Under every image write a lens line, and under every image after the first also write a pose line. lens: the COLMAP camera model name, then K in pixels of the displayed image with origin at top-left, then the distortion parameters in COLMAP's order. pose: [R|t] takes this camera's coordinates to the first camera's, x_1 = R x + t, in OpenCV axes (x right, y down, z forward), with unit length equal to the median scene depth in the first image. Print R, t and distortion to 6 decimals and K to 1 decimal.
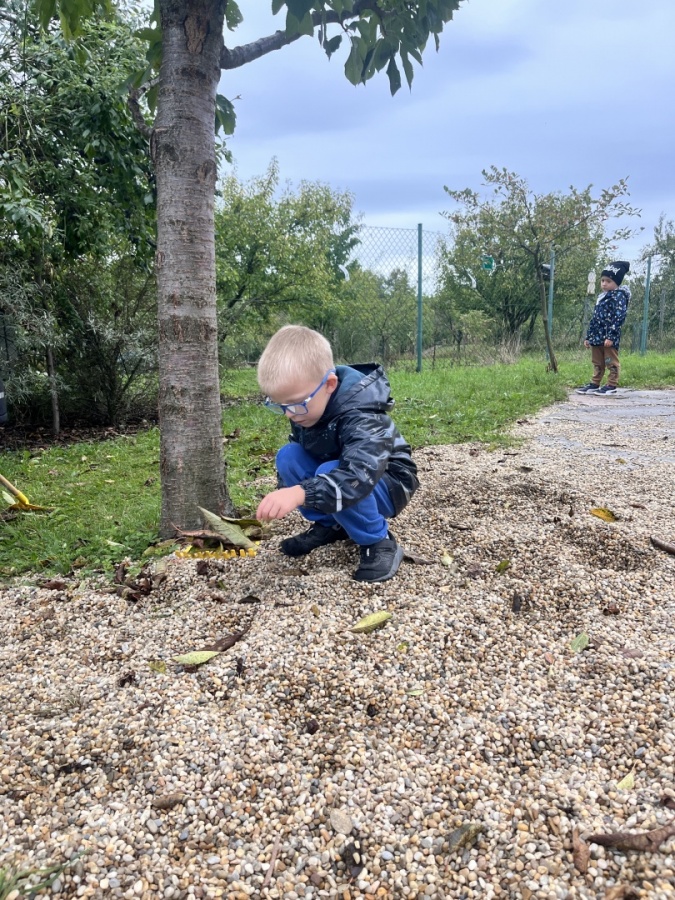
lens RADIAL K [[681.3, 0, 337.8], [0, 681.3, 447.6], [0, 0, 1]] dist [-0.008027, -0.001781]
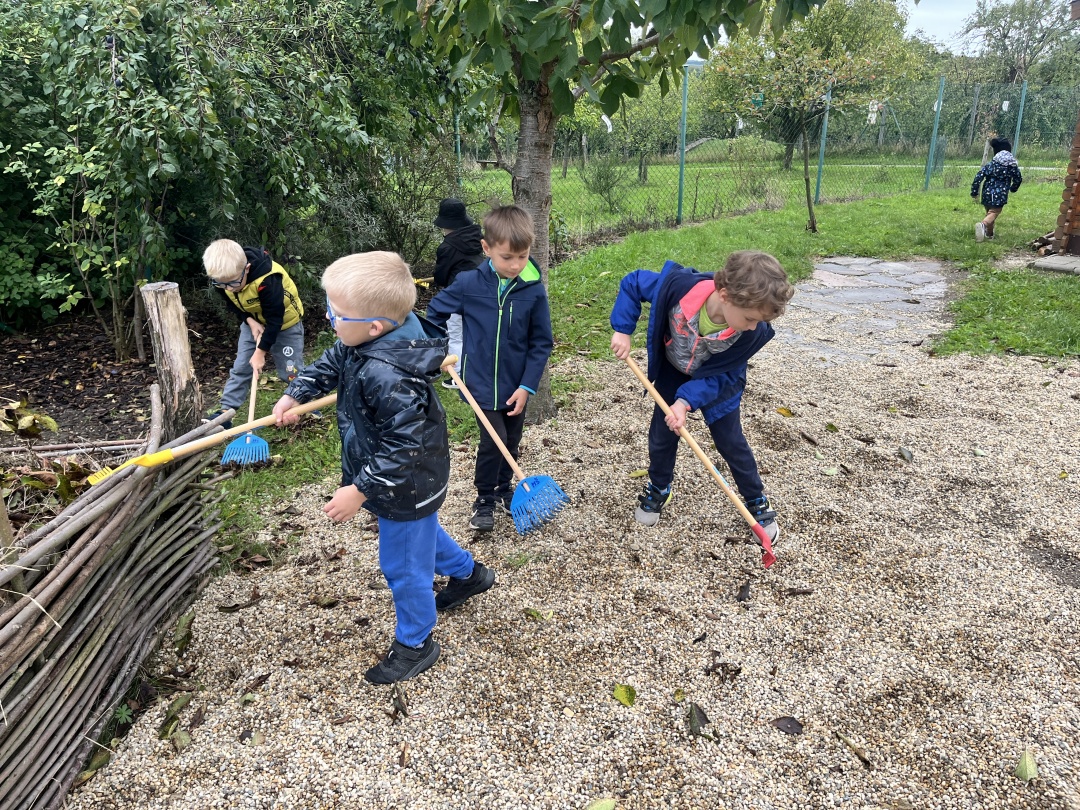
lens RADIAL K [[817.6, 0, 538.5], [0, 817.6, 406.4], [0, 0, 1]] dist [-0.008027, -0.001781]
pose [[0.998768, 0.021040, -0.044949, -0.135869], [-0.012412, 0.982802, 0.184244, -0.339533], [0.048053, -0.183459, 0.981852, -1.195303]]
